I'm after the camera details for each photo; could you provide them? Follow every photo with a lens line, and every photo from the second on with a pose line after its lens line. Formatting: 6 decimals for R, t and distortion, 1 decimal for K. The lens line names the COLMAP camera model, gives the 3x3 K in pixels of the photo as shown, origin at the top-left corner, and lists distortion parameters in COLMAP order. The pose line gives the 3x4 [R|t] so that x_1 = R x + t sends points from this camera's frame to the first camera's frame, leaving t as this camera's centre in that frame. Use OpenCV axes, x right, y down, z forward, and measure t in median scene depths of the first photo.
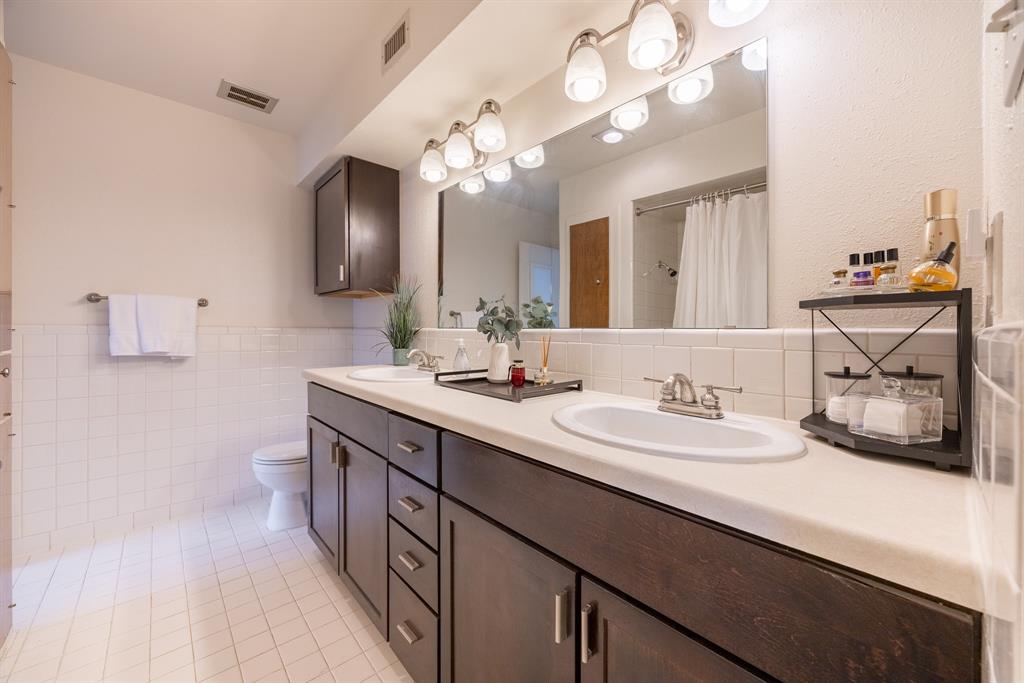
lens RADIAL K [[394.9, 0, 512.5], [0, 394.9, 331.8], [0, 0, 1]] dist [-0.001438, -0.000187]
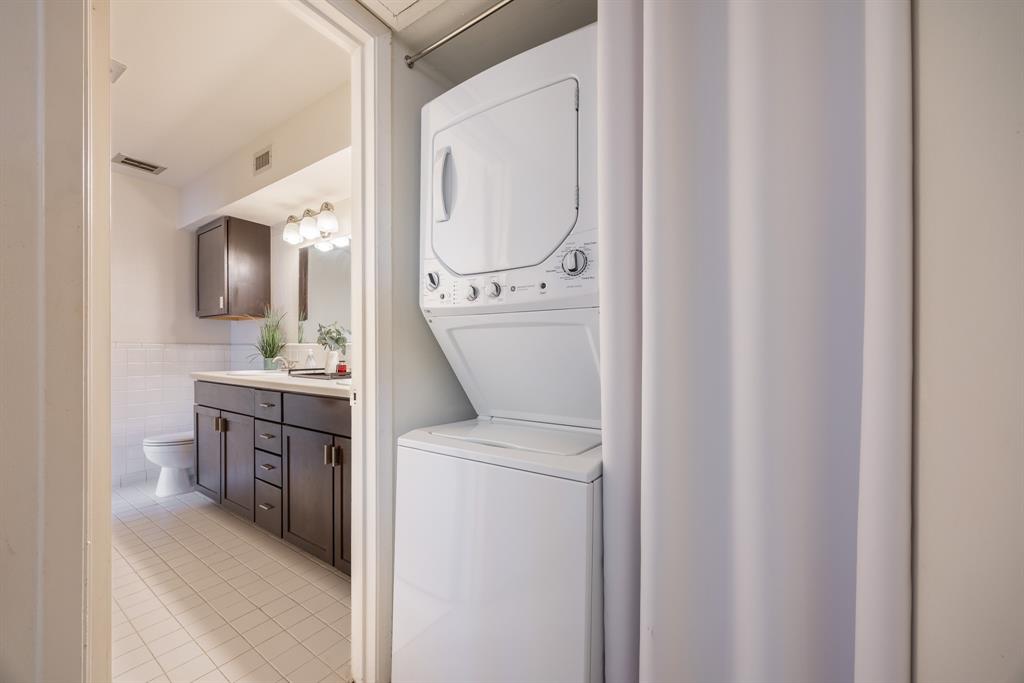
lens RADIAL K [[394.9, 0, 510.9], [0, 394.9, 351.8], [0, 0, 1]] dist [-0.001438, -0.000187]
pose [[0.972519, -0.000181, 0.232825, 0.251129], [0.001470, 0.999985, -0.005363, 0.033329], [-0.232820, 0.005558, 0.972504, -0.634097]]
